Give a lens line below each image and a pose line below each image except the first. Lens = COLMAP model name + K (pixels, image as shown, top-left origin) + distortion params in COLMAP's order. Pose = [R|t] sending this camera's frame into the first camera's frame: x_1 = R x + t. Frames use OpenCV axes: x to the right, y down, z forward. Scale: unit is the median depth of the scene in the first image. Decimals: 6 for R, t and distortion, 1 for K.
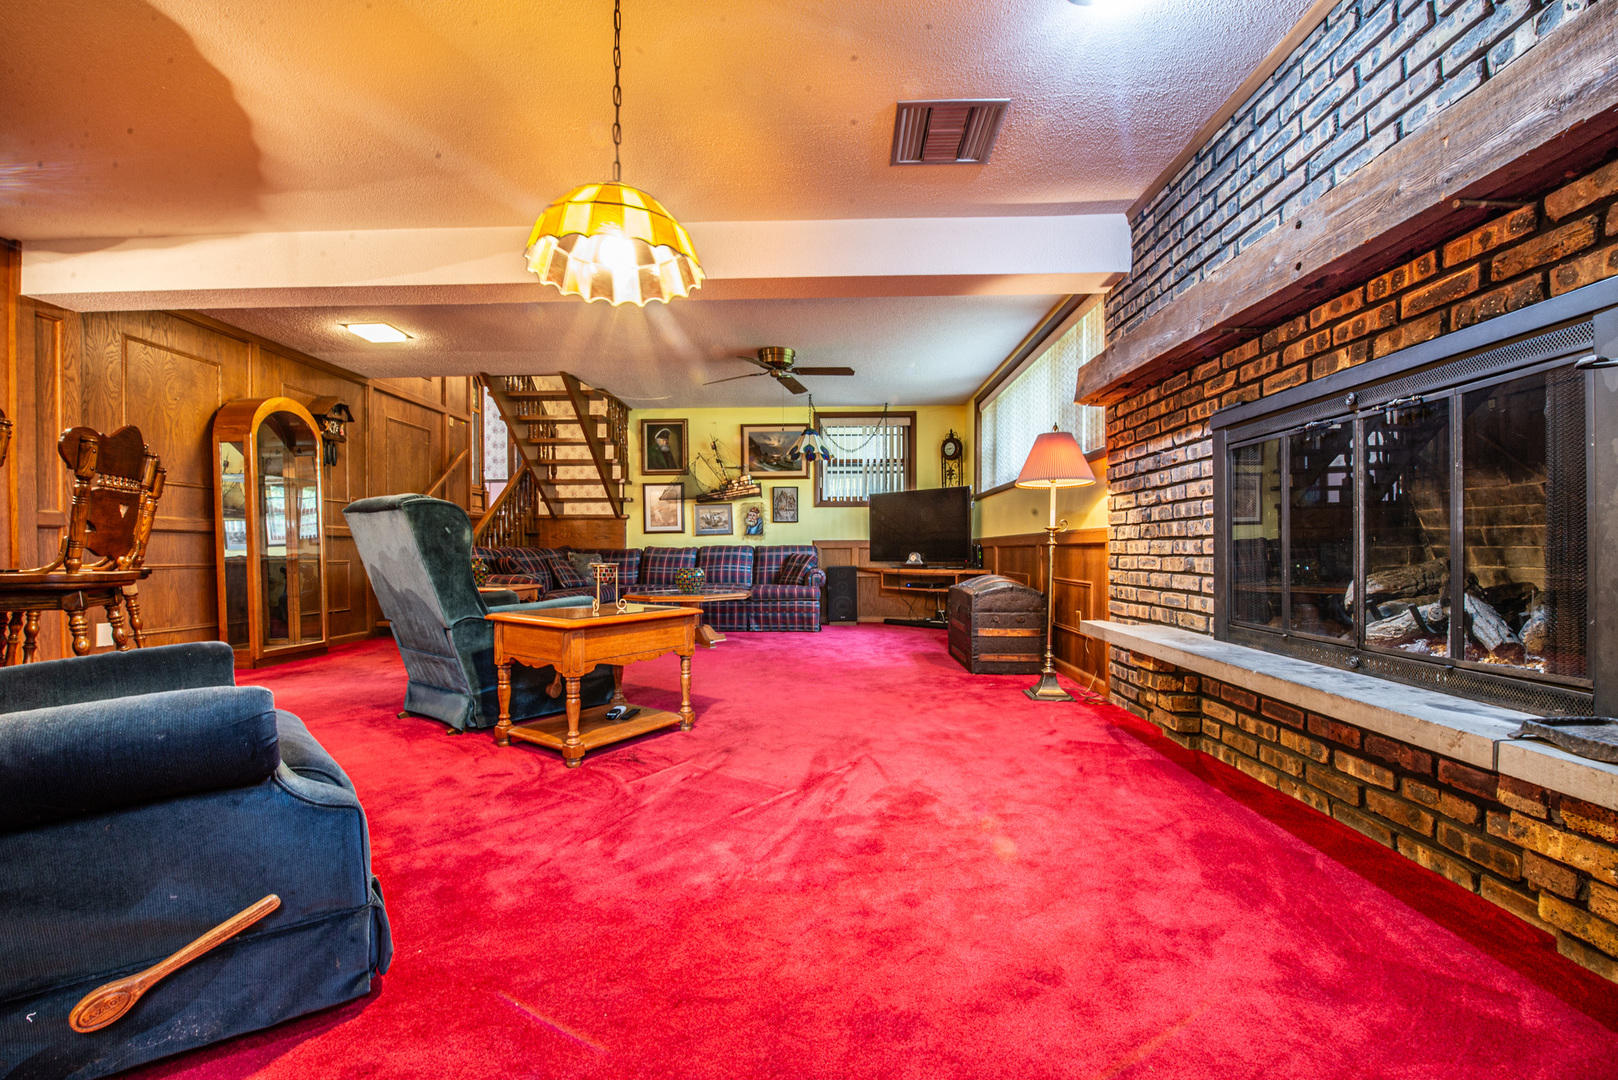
lens RADIAL K [[647.3, 0, 805.6], [0, 647.3, 549.2], [0, 0, 1]] dist [-0.008872, -0.006533]
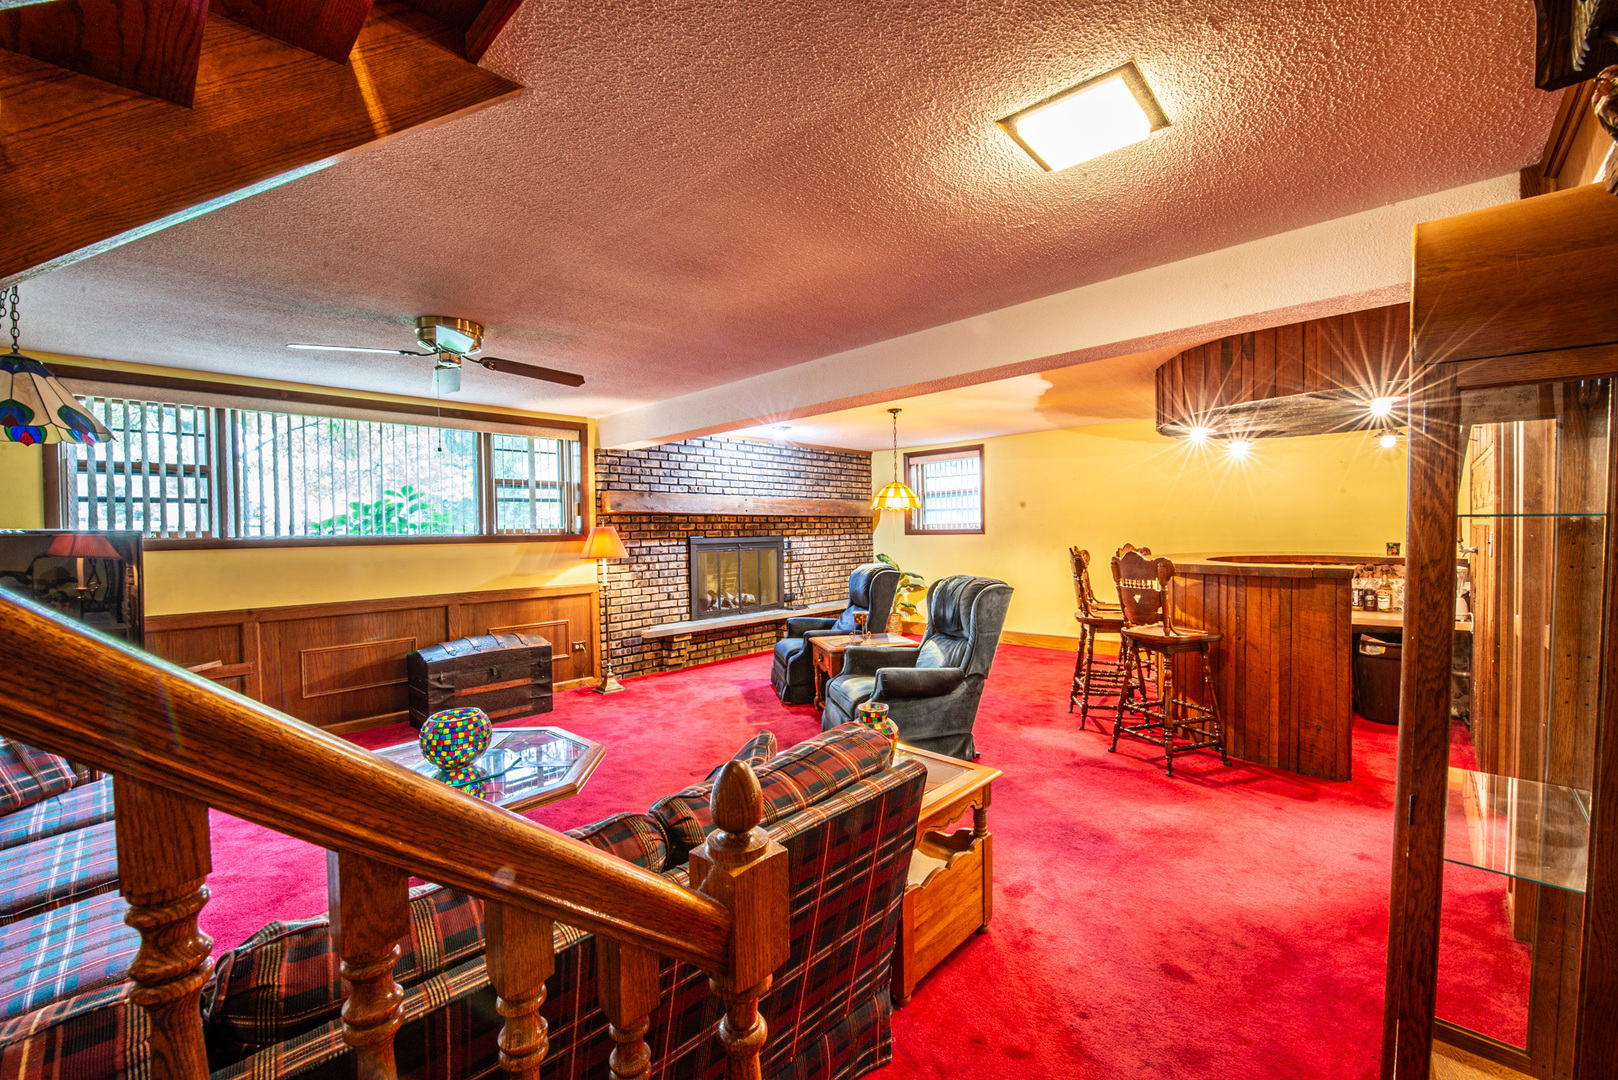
lens RADIAL K [[647.3, 0, 805.6], [0, 647.3, 549.2], [0, 0, 1]] dist [-0.008872, -0.006533]
pose [[-0.751430, -0.009474, 0.659744, -1.444654], [0.012444, 0.999516, 0.028527, -0.223485], [-0.659695, 0.029646, -0.750948, 2.589364]]
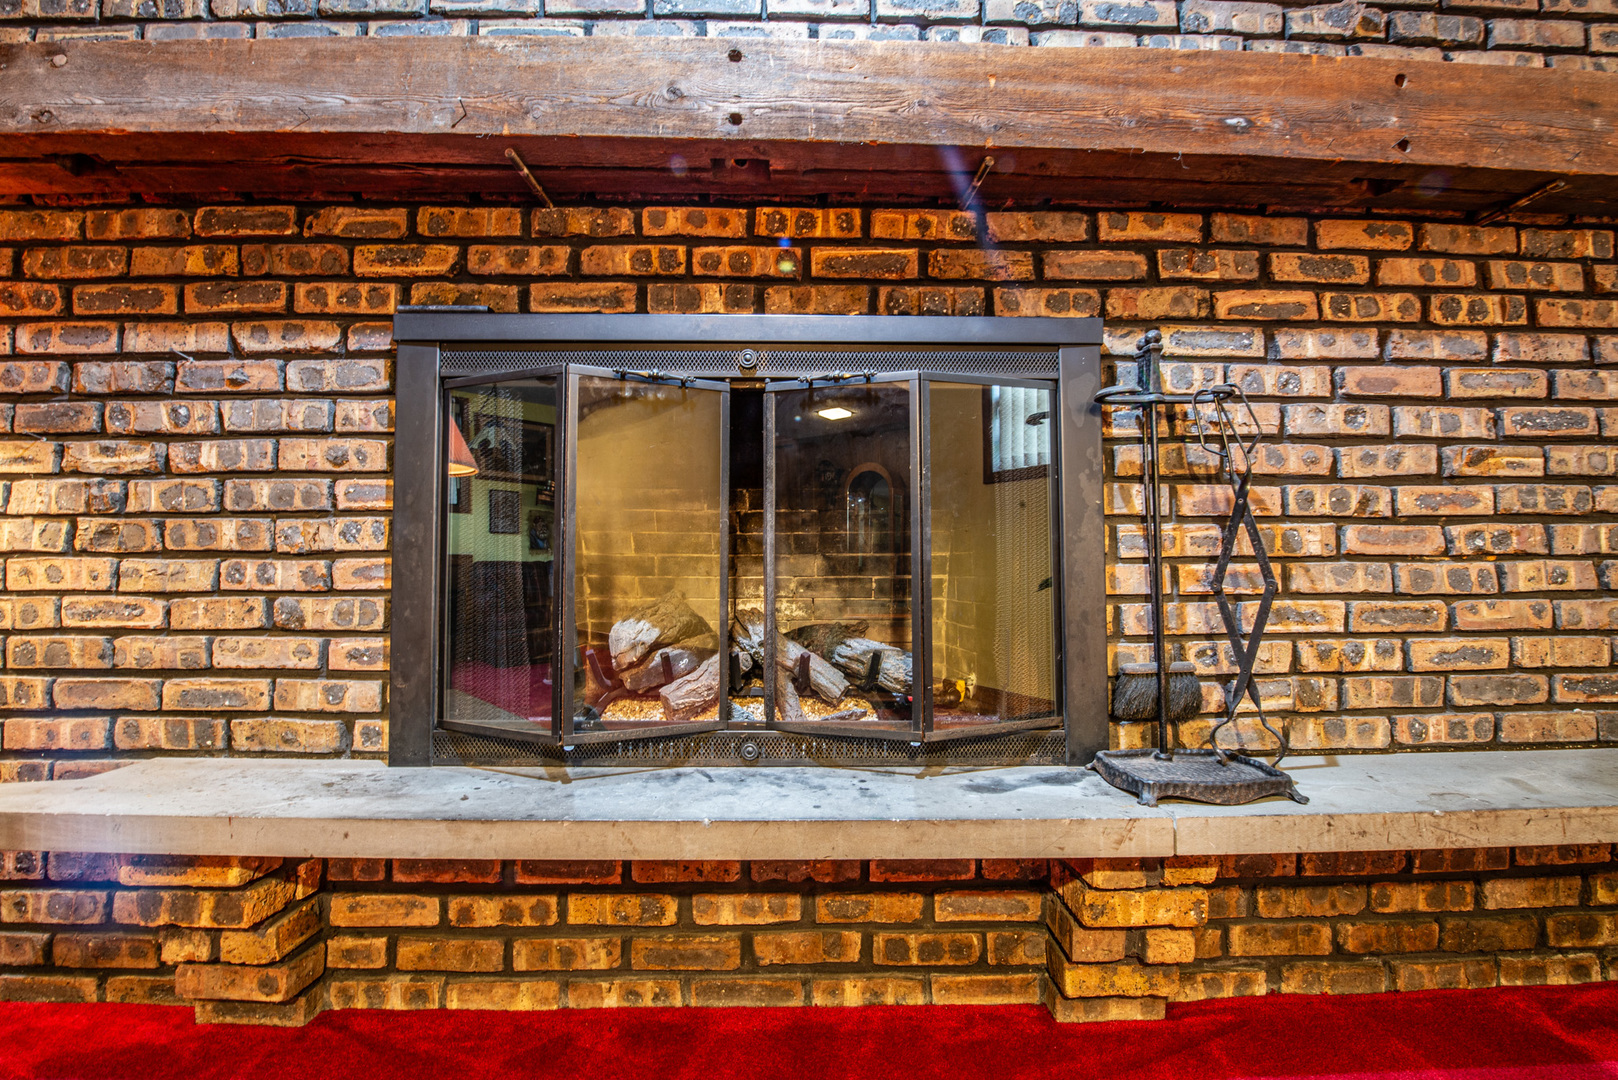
lens RADIAL K [[647.3, 0, 805.6], [0, 647.3, 549.2], [0, 0, 1]] dist [-0.008872, -0.006533]
pose [[-0.047356, 0.046808, 0.997781, 0.120237], [-0.001698, 0.998896, -0.046941, -0.000930], [-0.998877, -0.003917, -0.047224, 0.673544]]
